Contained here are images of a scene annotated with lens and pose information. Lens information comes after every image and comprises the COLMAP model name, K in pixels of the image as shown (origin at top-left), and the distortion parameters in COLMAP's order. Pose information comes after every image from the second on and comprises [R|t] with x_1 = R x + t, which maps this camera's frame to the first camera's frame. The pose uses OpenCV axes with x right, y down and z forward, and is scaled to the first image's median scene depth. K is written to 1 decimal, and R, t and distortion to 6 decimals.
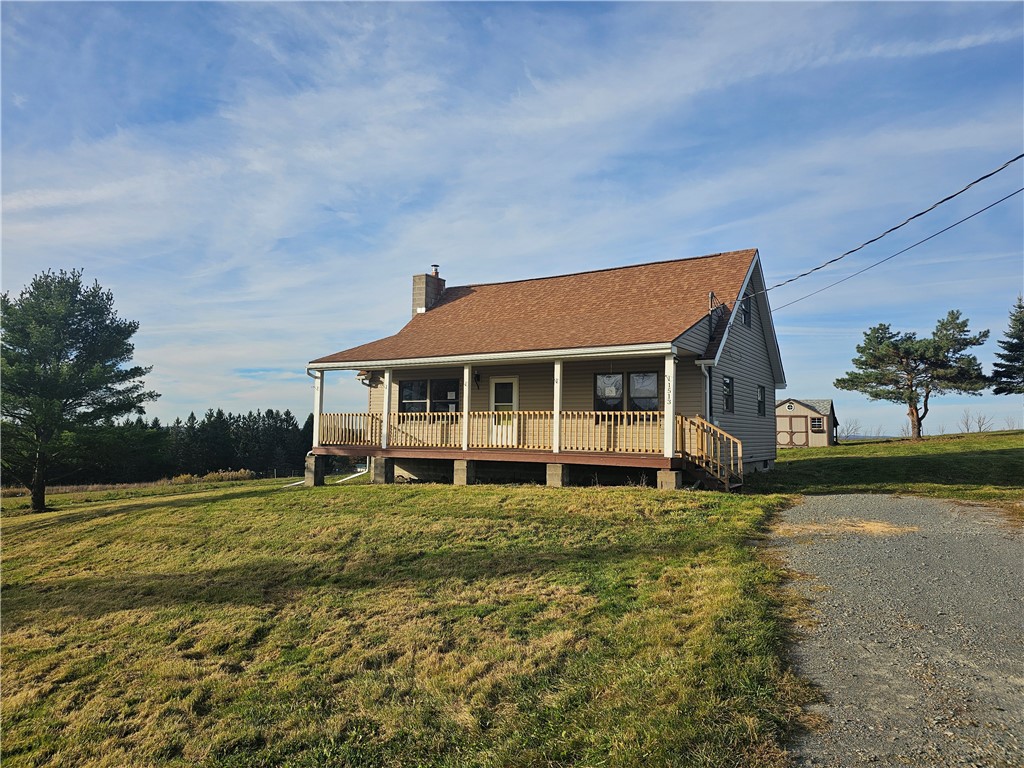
lens RADIAL K [[679.9, 0, 505.0], [0, 679.9, 391.1], [0, 0, 1]] dist [0.055459, -0.030650]
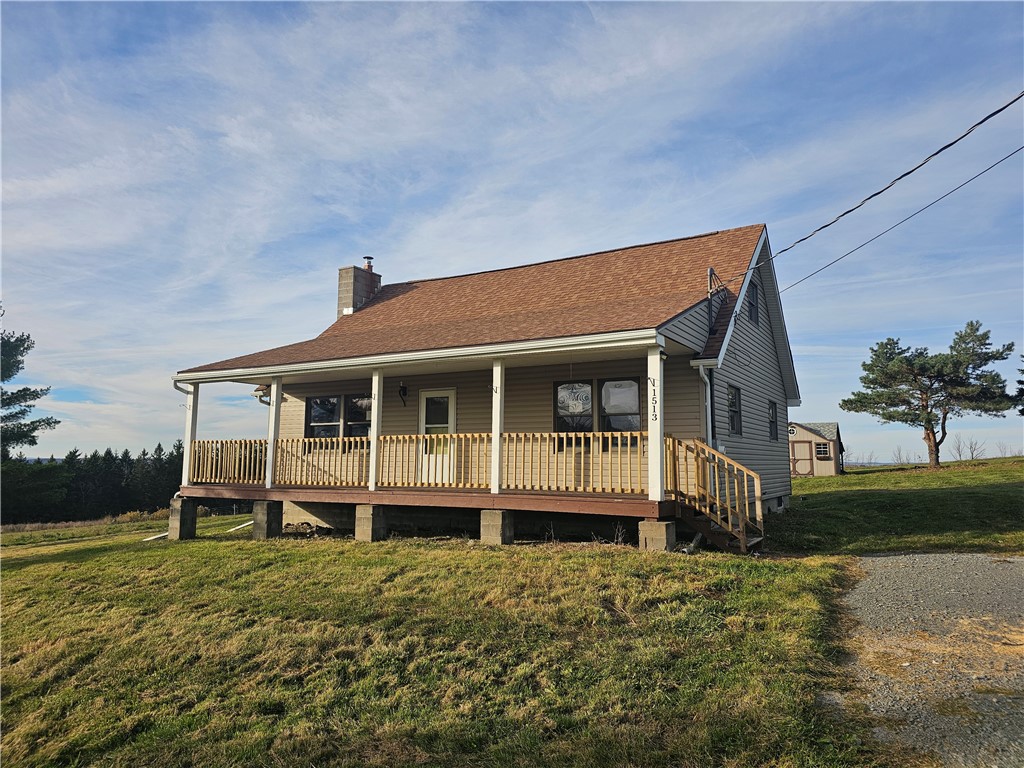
lens RADIAL K [[679.9, 0, 516.6], [0, 679.9, 381.8], [0, 0, 1]] dist [0.055459, -0.030650]
pose [[0.999487, -0.004191, 0.031767, 0.057845], [0.005941, 0.998458, -0.055193, 0.011803], [-0.031487, 0.055354, 0.997970, 0.230017]]
